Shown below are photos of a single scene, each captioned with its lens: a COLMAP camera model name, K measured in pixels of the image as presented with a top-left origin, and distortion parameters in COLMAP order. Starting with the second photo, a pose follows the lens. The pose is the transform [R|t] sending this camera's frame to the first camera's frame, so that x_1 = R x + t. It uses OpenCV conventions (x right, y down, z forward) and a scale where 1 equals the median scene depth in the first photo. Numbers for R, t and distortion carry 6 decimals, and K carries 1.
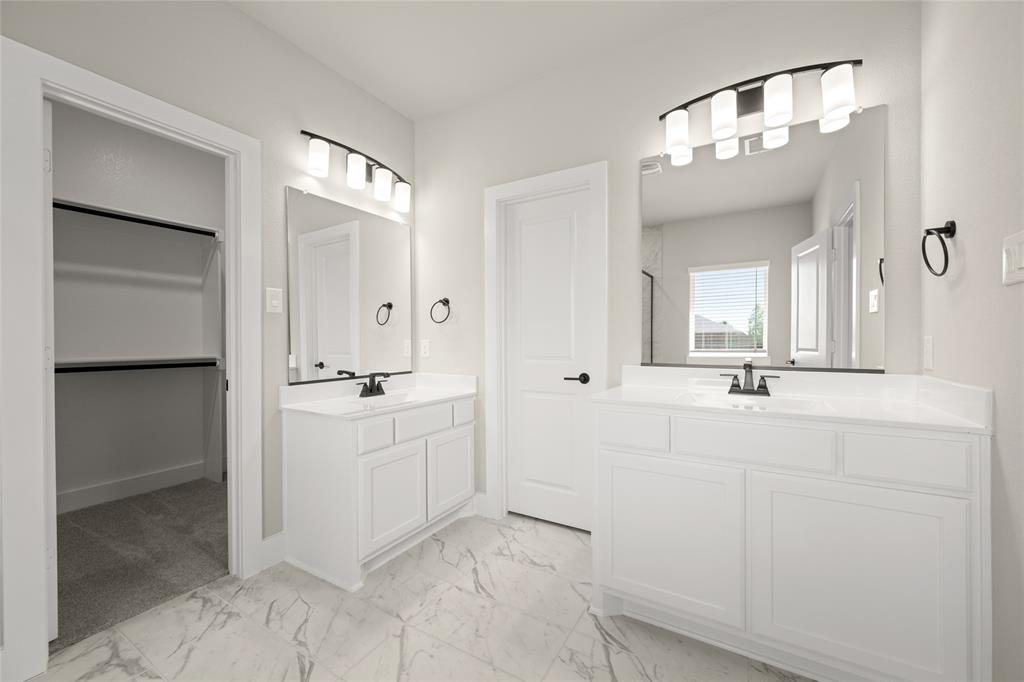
lens RADIAL K [[399.2, 0, 518.8], [0, 399.2, 342.6], [0, 0, 1]] dist [-0.001473, 0.000736]
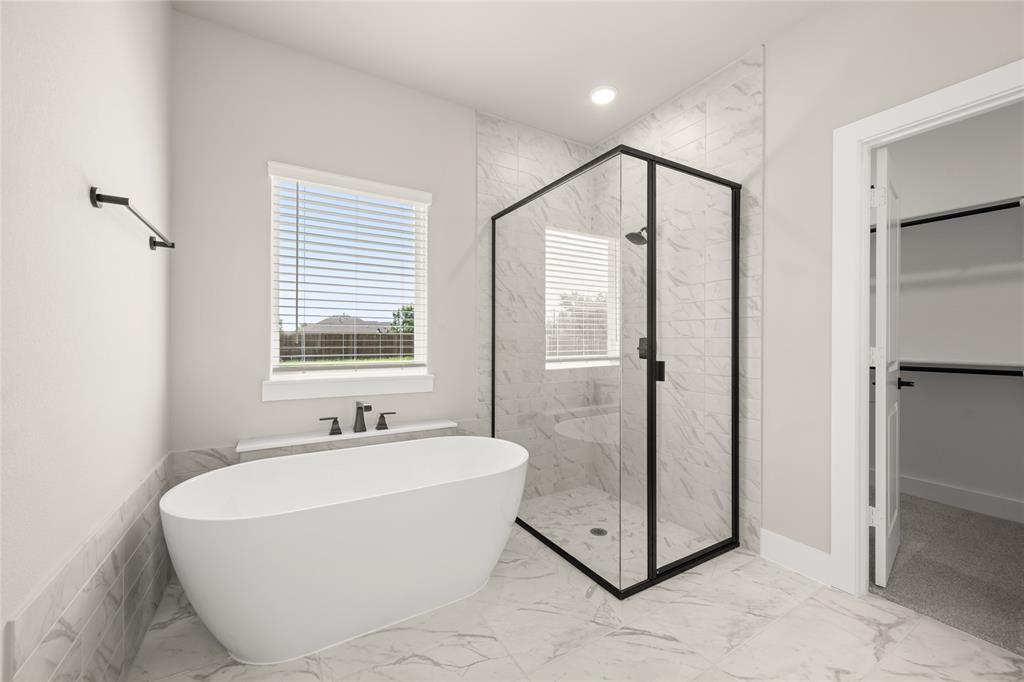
lens RADIAL K [[399.2, 0, 515.0], [0, 399.2, 342.9], [0, 0, 1]] dist [-0.001473, 0.000736]
pose [[-0.476862, 0.003985, -0.878969, 0.311575], [-0.009903, 0.999902, 0.009906, -0.002978], [0.878922, 0.013428, -0.476776, 0.410858]]
